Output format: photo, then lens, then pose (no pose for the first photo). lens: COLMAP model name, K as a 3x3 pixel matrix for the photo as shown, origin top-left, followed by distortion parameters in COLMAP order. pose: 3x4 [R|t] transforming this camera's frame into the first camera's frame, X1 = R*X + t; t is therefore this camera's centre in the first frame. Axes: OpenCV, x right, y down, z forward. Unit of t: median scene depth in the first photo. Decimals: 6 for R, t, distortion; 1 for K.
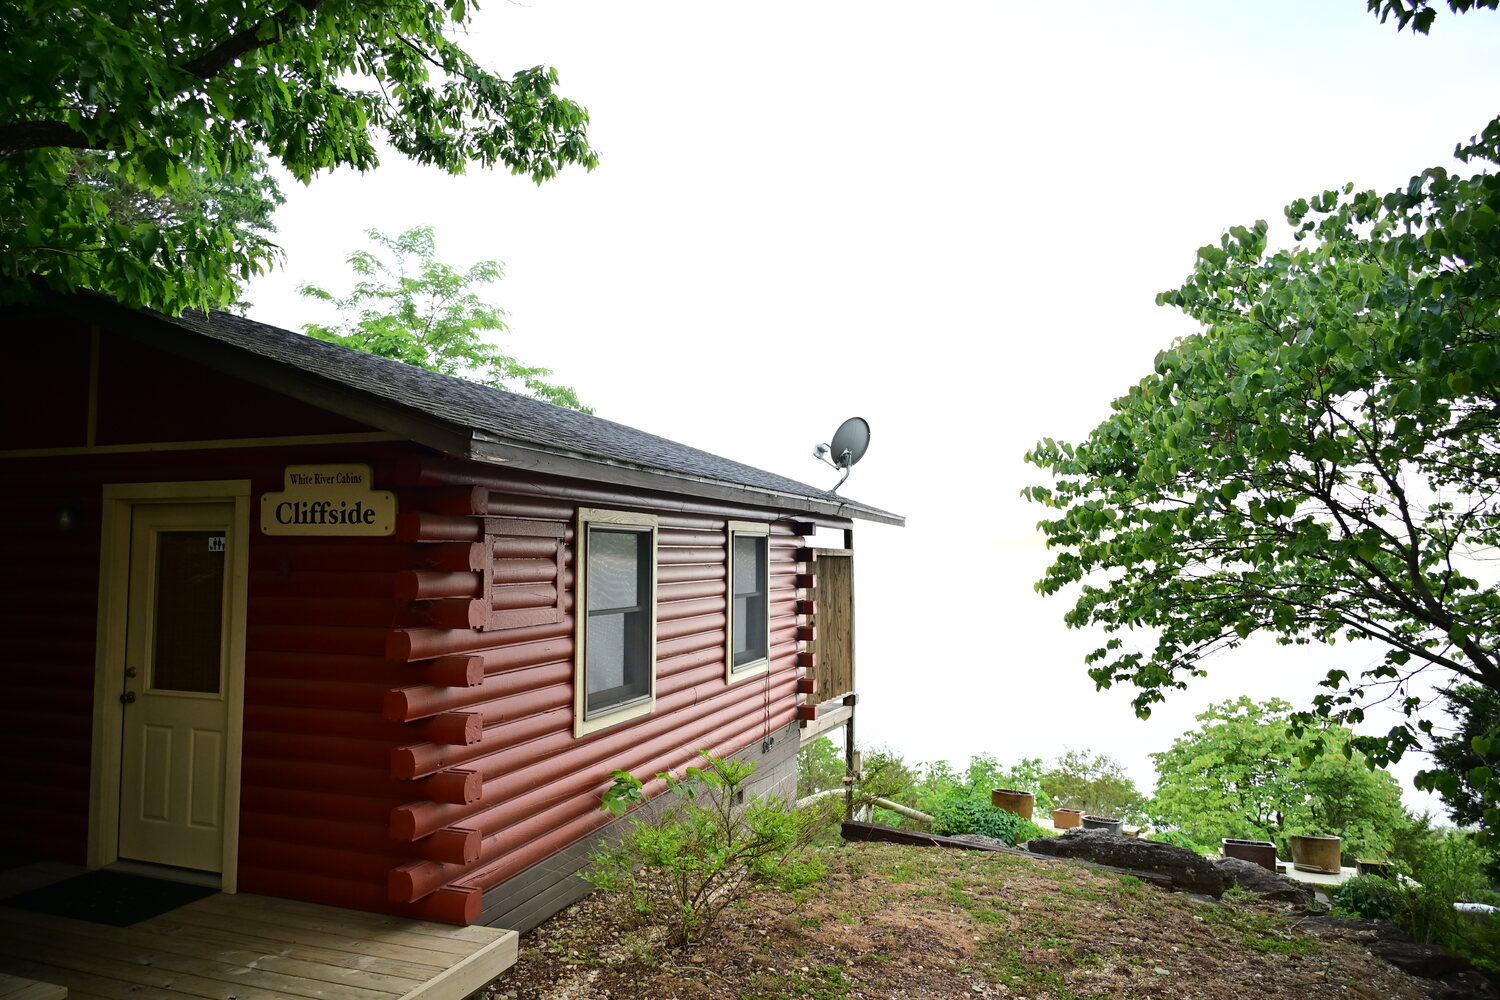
lens RADIAL K [[972.5, 0, 740.5], [0, 972.5, 500.2], [0, 0, 1]] dist [0.002853, 0.001011]
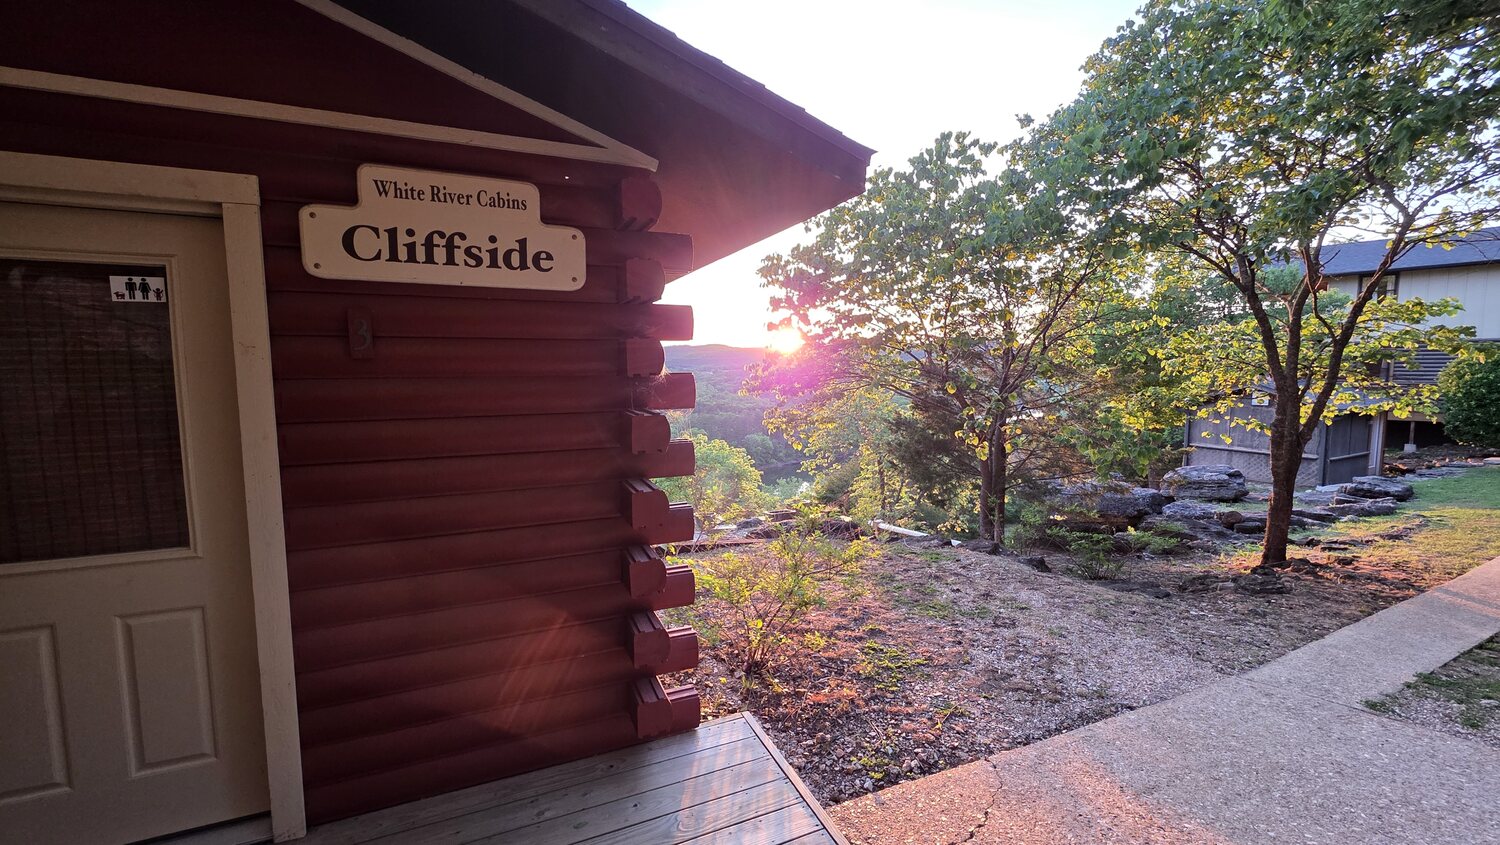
lens RADIAL K [[603.7, 0, 750.0], [0, 603.7, 422.5], [0, 0, 1]] dist [0.007406, 0.000287]
pose [[0.732462, -0.072925, 0.676891, -0.470695], [-0.036721, 0.988567, 0.146239, 0.051380], [-0.679817, -0.131971, 0.721410, 0.455810]]
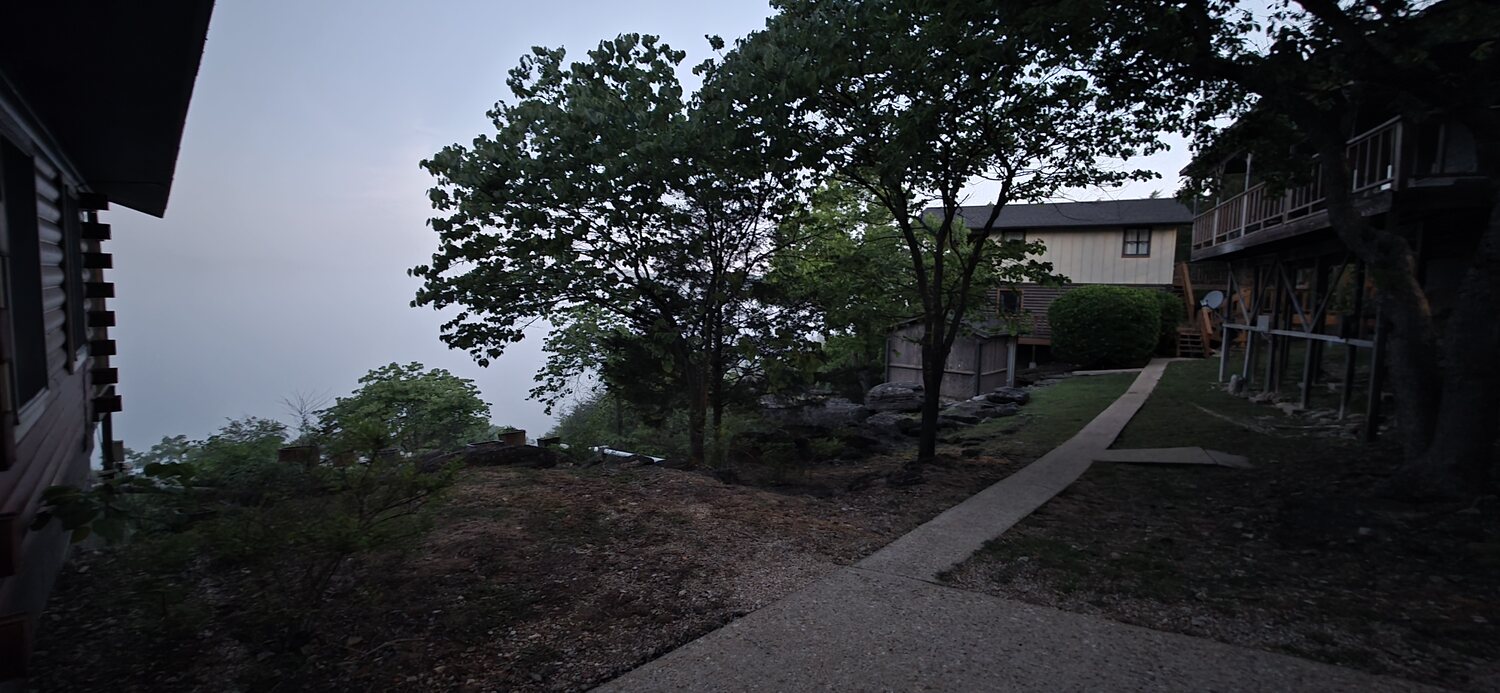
lens RADIAL K [[603.7, 0, 748.4], [0, 603.7, 338.5], [0, 0, 1]] dist [0.008605, -0.000150]
pose [[0.435834, -0.055299, 0.898327, -0.313194], [-0.081458, 0.991591, 0.100560, 0.086089], [-0.896333, -0.117003, 0.427664, 0.380503]]
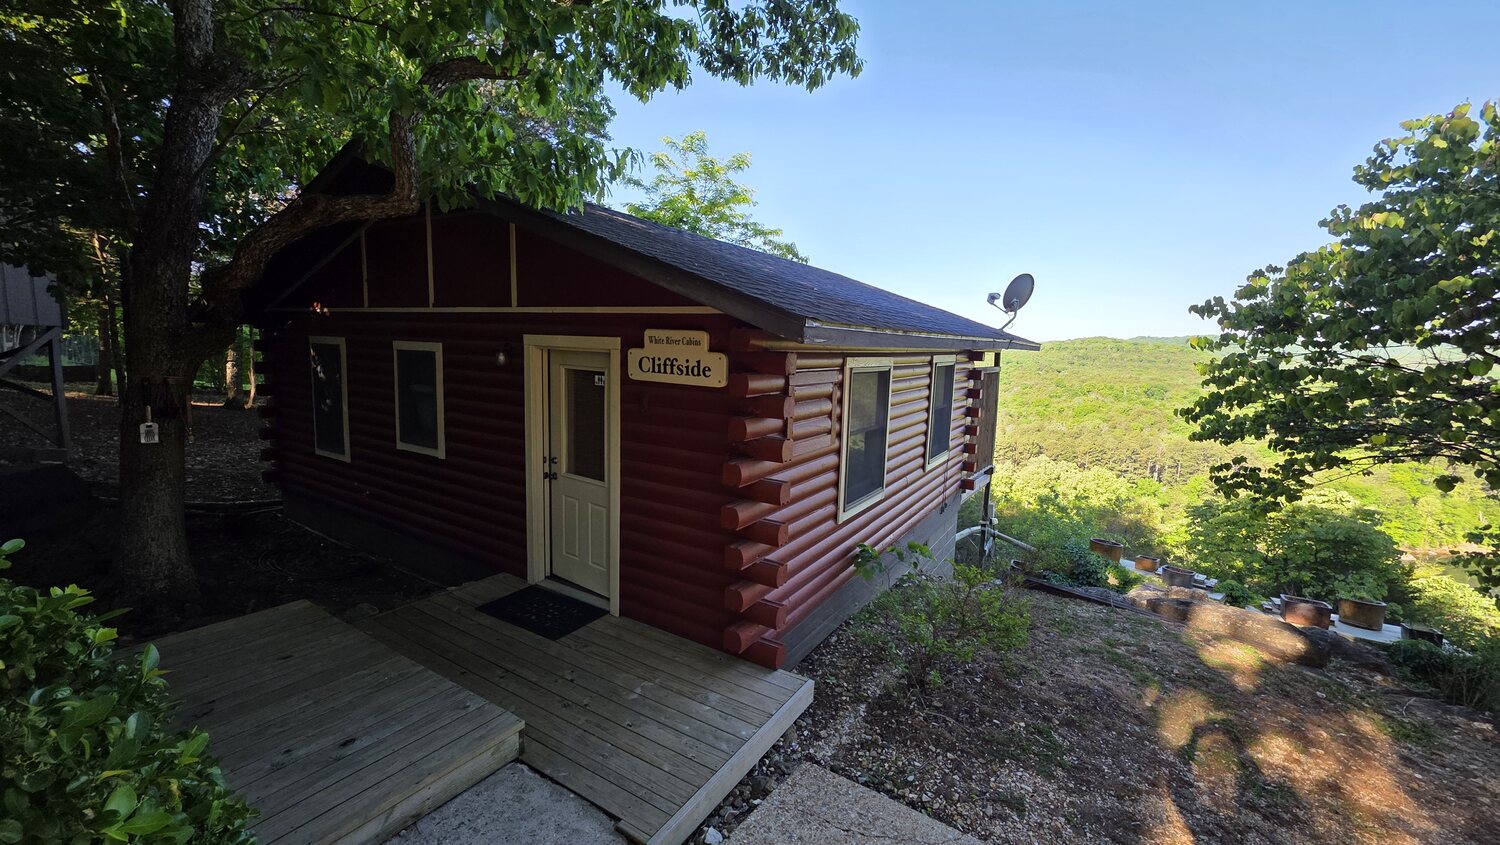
lens RADIAL K [[585.2, 0, 752.0], [0, 585.2, 427.3], [0, 0, 1]] dist [0.013098, -0.000072]
pose [[0.978110, 0.057441, -0.200001, -0.128844], [-0.016781, 0.979789, 0.199330, -0.055955], [0.207408, -0.191610, 0.959306, 0.192181]]
